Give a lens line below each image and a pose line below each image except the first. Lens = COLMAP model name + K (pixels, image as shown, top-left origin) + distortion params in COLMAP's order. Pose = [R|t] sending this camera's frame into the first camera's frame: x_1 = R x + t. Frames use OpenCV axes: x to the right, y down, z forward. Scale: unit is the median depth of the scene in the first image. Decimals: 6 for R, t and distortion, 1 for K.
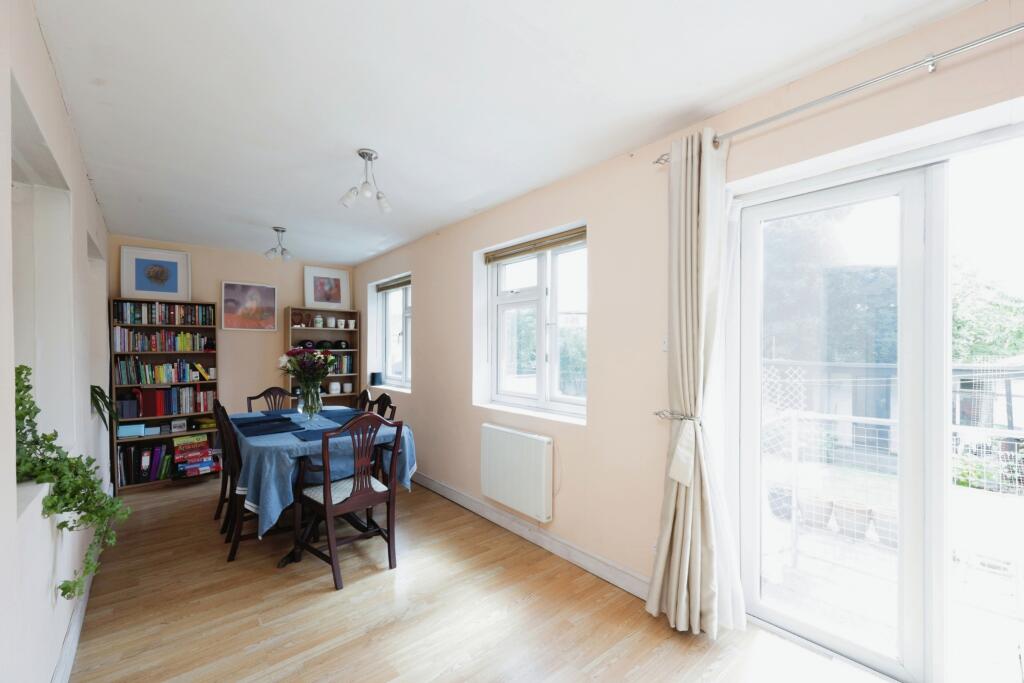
lens RADIAL K [[416.6, 0, 515.1], [0, 416.6, 350.2], [0, 0, 1]] dist [0.002231, 0.000455]
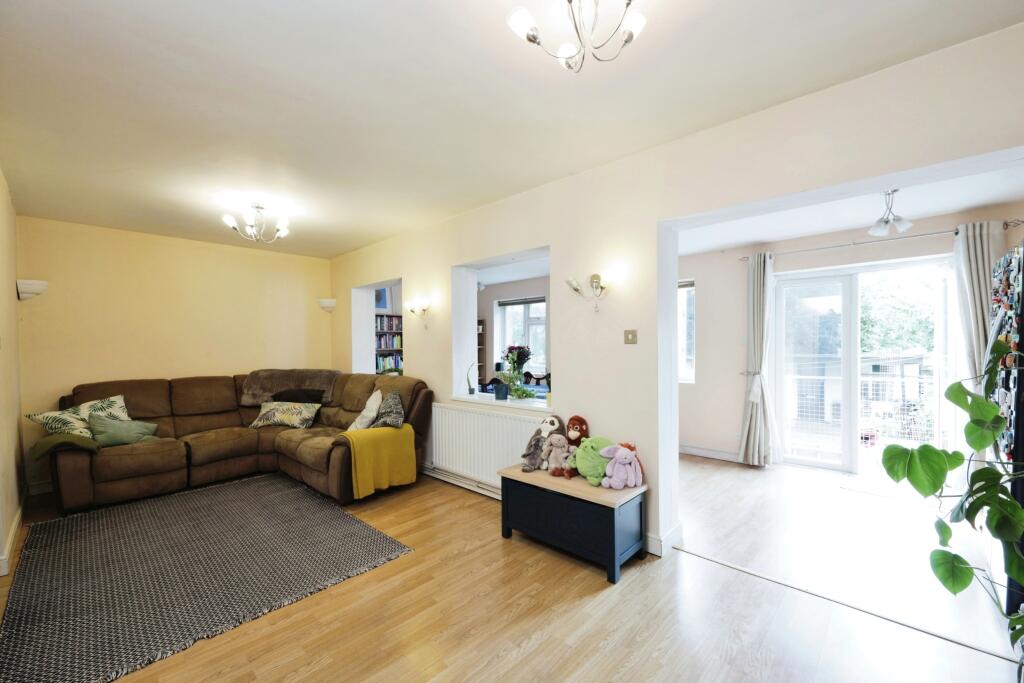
lens RADIAL K [[416.6, 0, 515.1], [0, 416.6, 350.2], [0, 0, 1]] dist [0.002231, 0.000455]
pose [[0.994664, -0.008698, 0.102804, -0.522624], [0.007941, 0.999938, 0.007768, 0.001233], [-0.102865, -0.006910, 0.994671, -0.522987]]
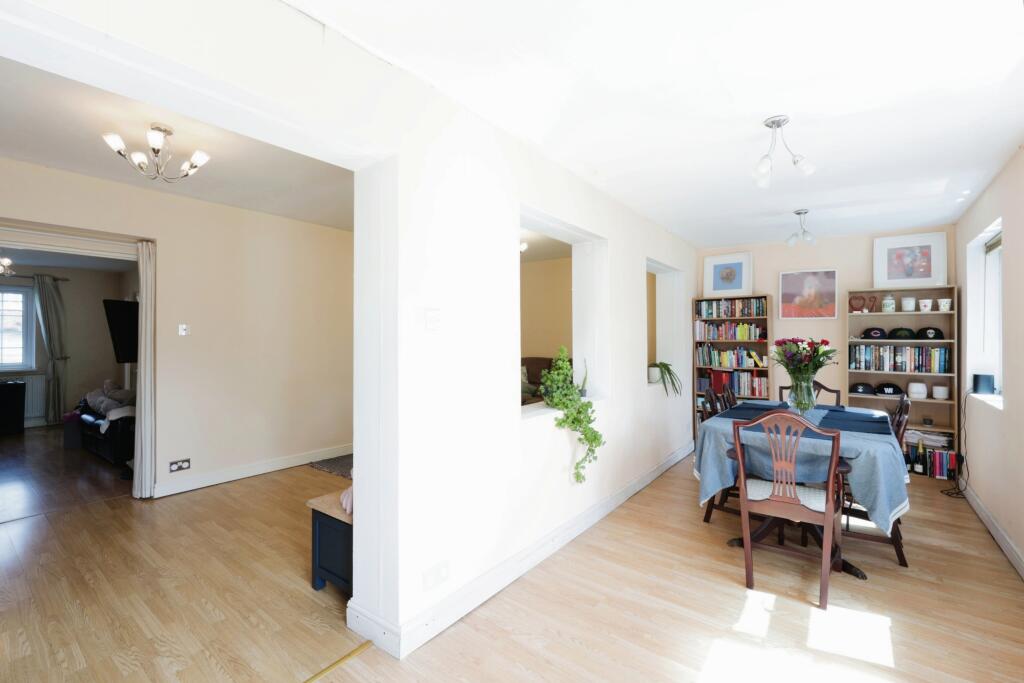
lens RADIAL K [[444.8, 0, 509.0], [0, 444.8, 336.2], [0, 0, 1]] dist [-0.001968, -0.000339]
pose [[0.202270, -0.000725, -0.979329, 0.257464], [-0.008701, 0.999959, -0.002537, 0.000204], [0.979291, 0.009034, 0.202256, 0.135103]]
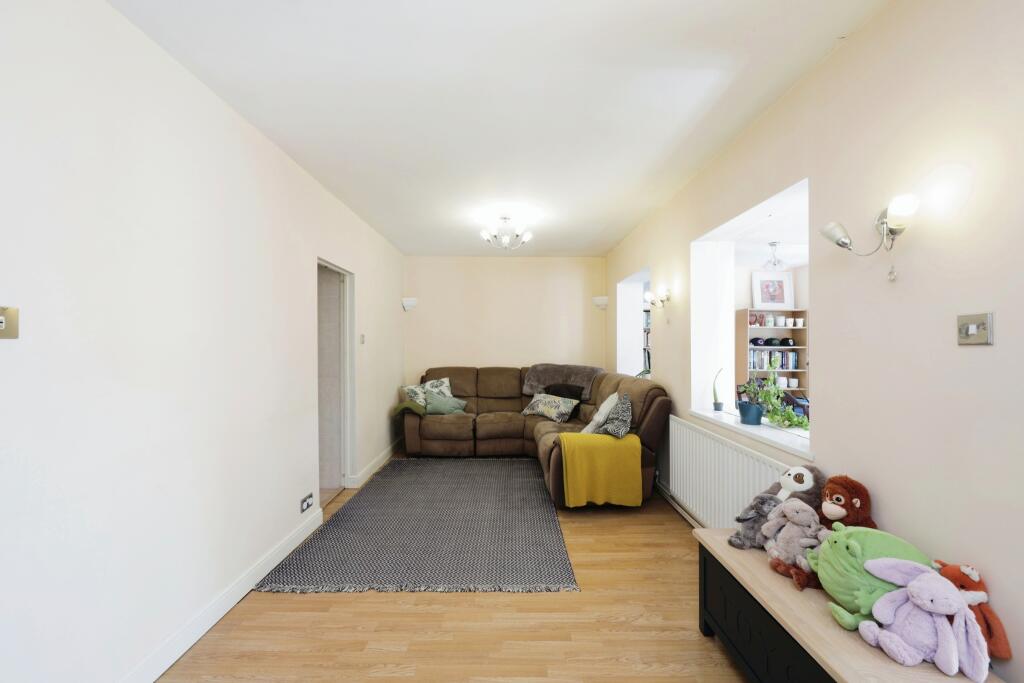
lens RADIAL K [[410.2, 0, 512.0], [0, 410.2, 341.5], [0, 0, 1]] dist [0.001051, 0.000260]
pose [[0.757368, 0.001695, -0.652987, -0.331133], [-0.008975, 0.999929, -0.007813, -0.000085], [0.652927, 0.011778, 0.757329, -0.317848]]
